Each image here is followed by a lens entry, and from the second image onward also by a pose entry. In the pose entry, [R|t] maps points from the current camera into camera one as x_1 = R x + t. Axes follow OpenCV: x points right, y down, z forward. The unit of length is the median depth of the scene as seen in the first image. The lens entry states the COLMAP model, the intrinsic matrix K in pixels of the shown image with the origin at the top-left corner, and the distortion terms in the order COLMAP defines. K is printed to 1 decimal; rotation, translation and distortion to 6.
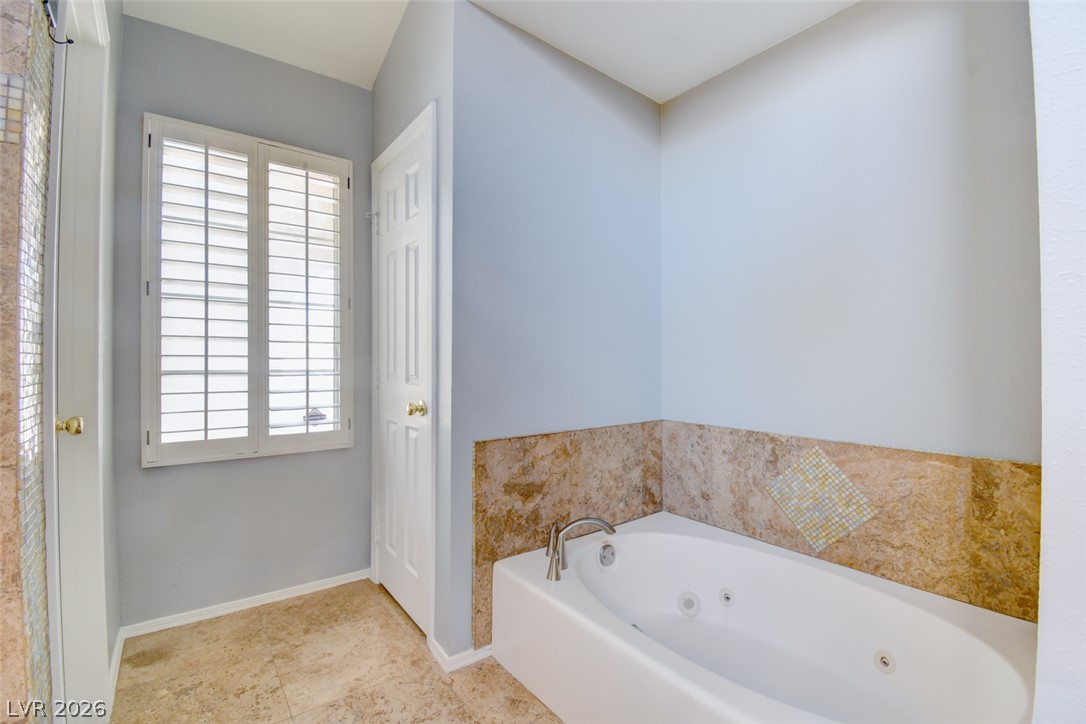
lens RADIAL K [[484.5, 0, 551.1], [0, 484.5, 363.5], [0, 0, 1]] dist [-0.001514, -0.002372]
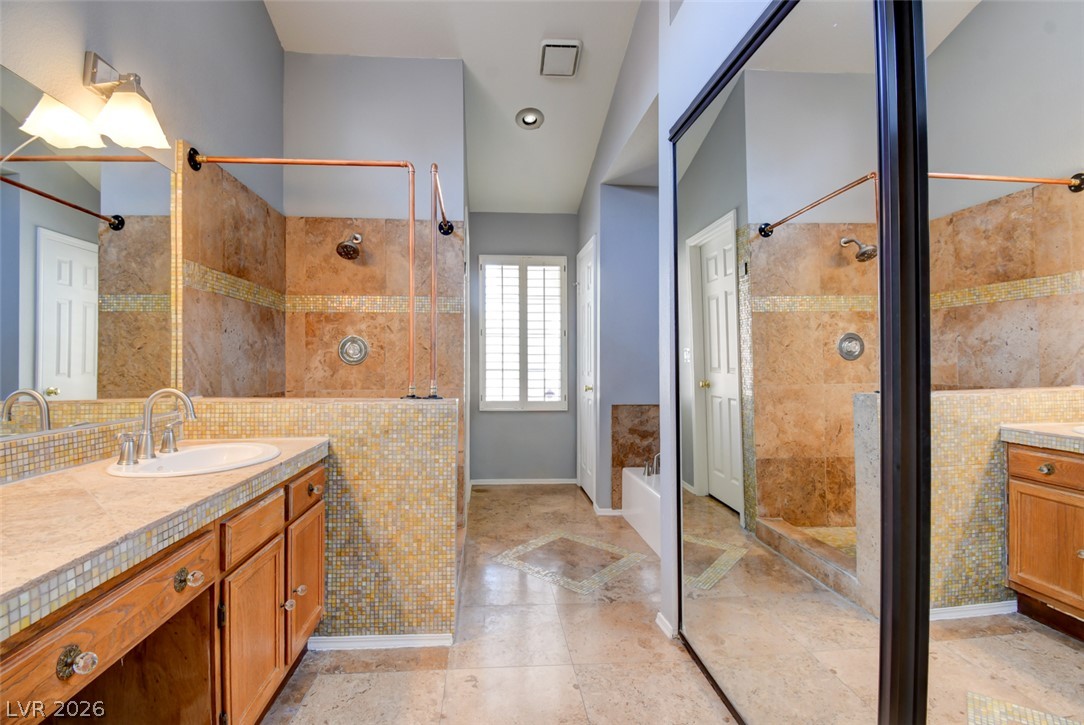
lens RADIAL K [[496.9, 0, 537.8], [0, 496.9, 361.8], [0, 0, 1]] dist [0.000669, -0.000045]
pose [[0.854429, -0.001736, -0.519566, 0.601721], [0.000730, 0.999997, -0.002141, -0.012722], [0.519568, 0.001450, 0.854428, -0.851608]]
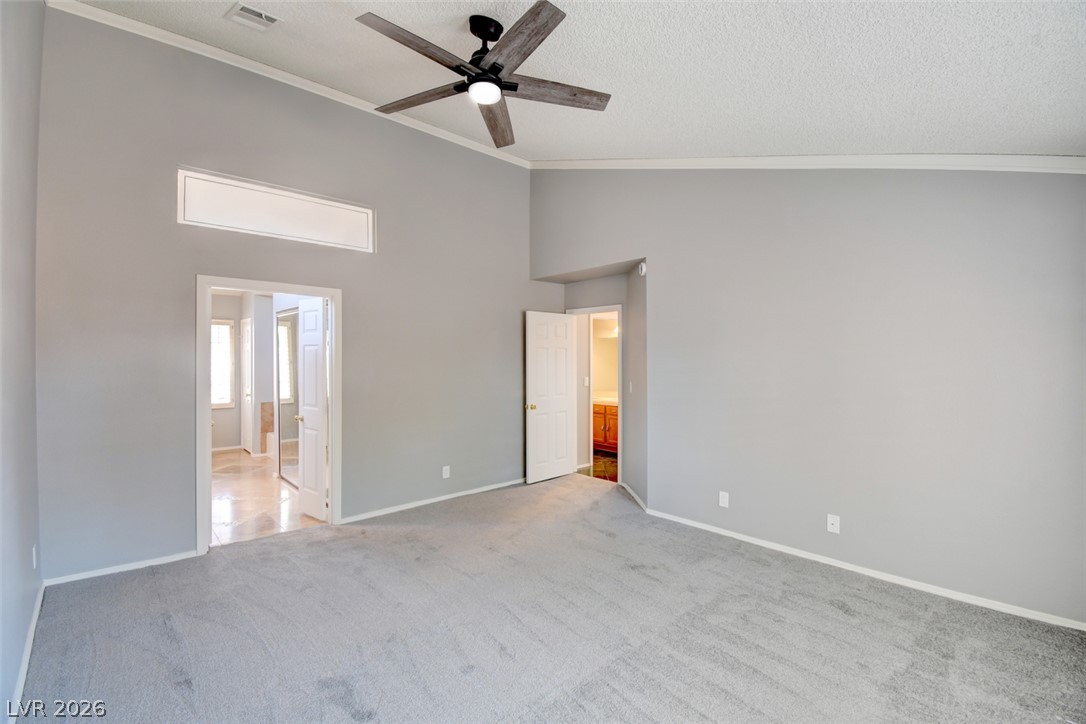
lens RADIAL K [[484.5, 0, 545.3], [0, 484.5, 359.8], [0, 0, 1]] dist [-0.001514, -0.002372]
pose [[0.995942, 0.000479, 0.089991, 1.737665], [-0.000784, 0.999994, 0.003351, -0.202797], [-0.089989, -0.003408, 0.995937, -3.065797]]
